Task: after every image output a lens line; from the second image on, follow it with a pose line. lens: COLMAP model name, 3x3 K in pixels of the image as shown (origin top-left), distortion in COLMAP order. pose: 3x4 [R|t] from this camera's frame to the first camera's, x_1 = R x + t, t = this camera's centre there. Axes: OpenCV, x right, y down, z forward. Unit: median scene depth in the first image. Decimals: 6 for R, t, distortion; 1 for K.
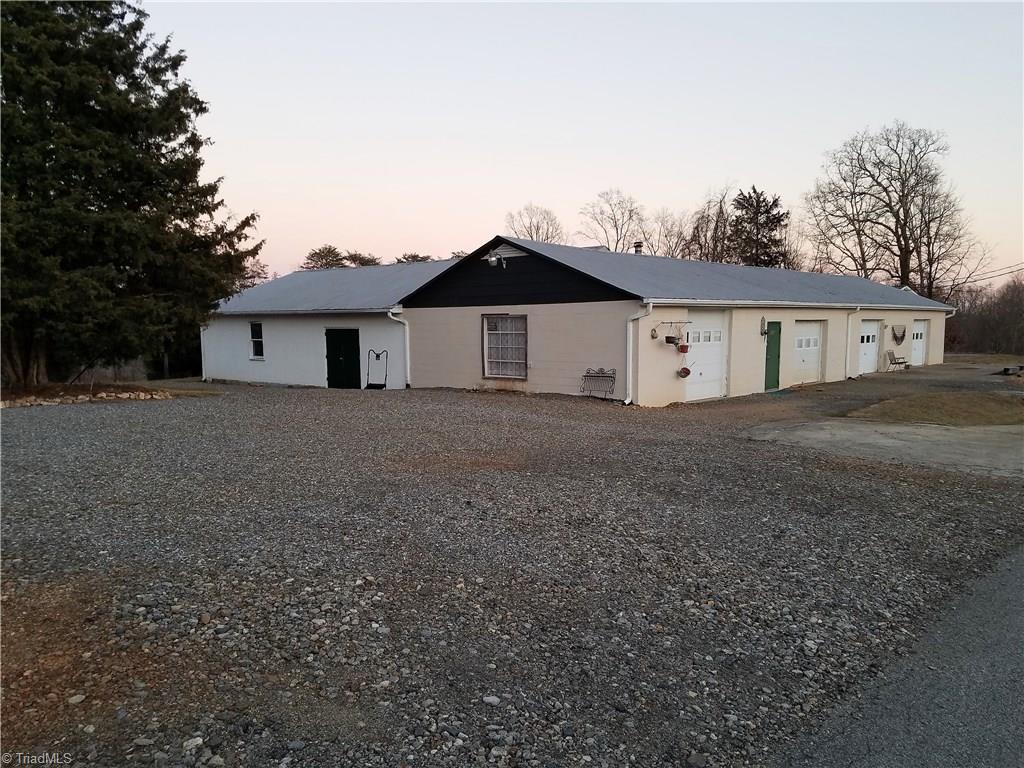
lens RADIAL K [[780.6, 0, 510.5], [0, 780.6, 389.8], [0, 0, 1]] dist [0.096313, -0.008647]
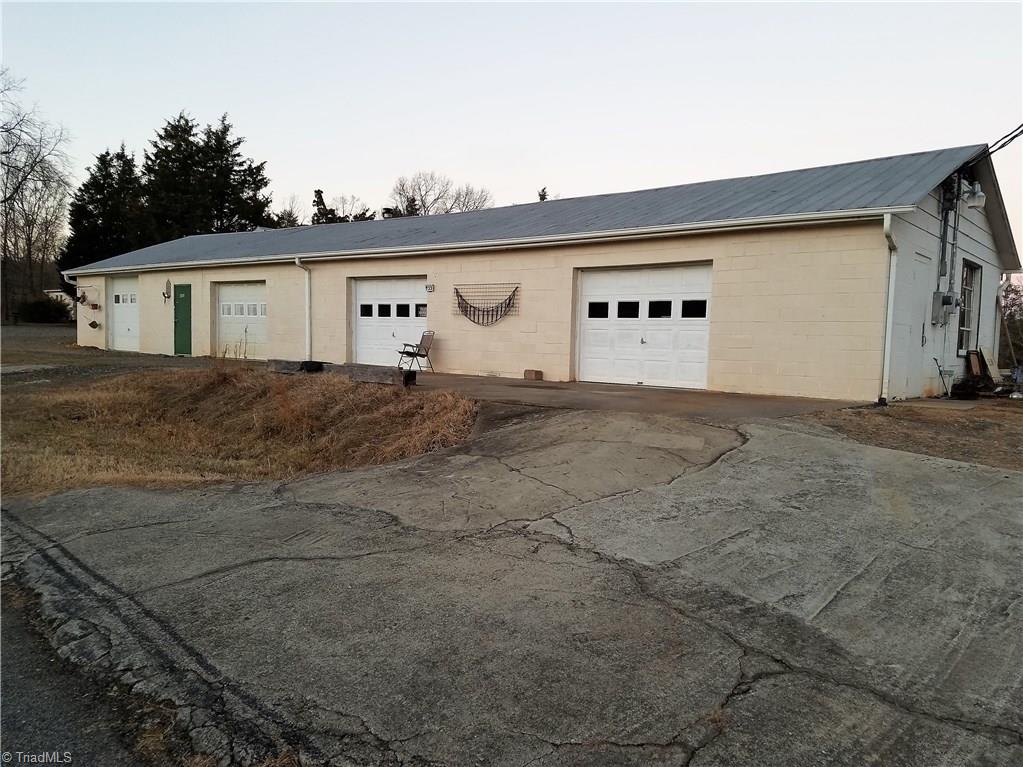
lens RADIAL K [[779.8, 0, 511.7], [0, 779.8, 385.9], [0, 0, 1]] dist [0.096313, -0.008647]
pose [[0.037958, 0.088661, -0.995338, 1.102424], [-0.095063, 0.991859, 0.084726, -0.069870], [0.994747, 0.091403, 0.046077, 1.135924]]
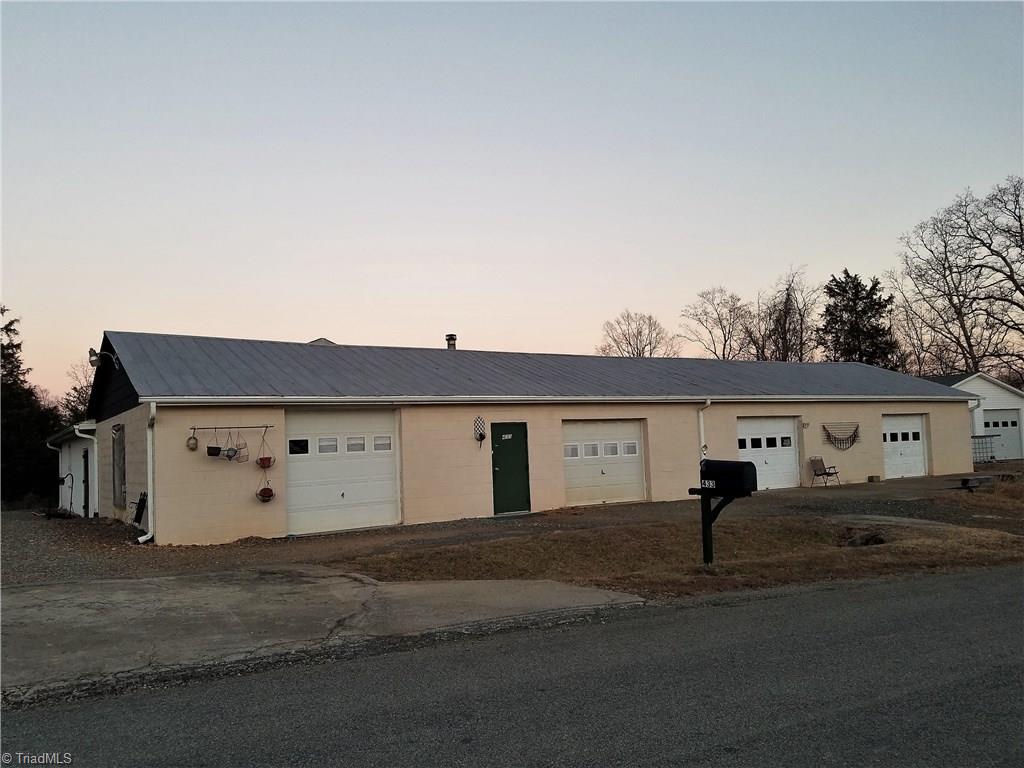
lens RADIAL K [[780.6, 0, 512.5], [0, 780.6, 382.4], [0, 0, 1]] dist [0.096313, -0.008647]
pose [[0.961201, -0.053148, -0.270682, 0.448681], [0.009813, 0.987230, -0.158997, -0.003813], [0.275676, 0.150172, 0.949448, 0.230533]]
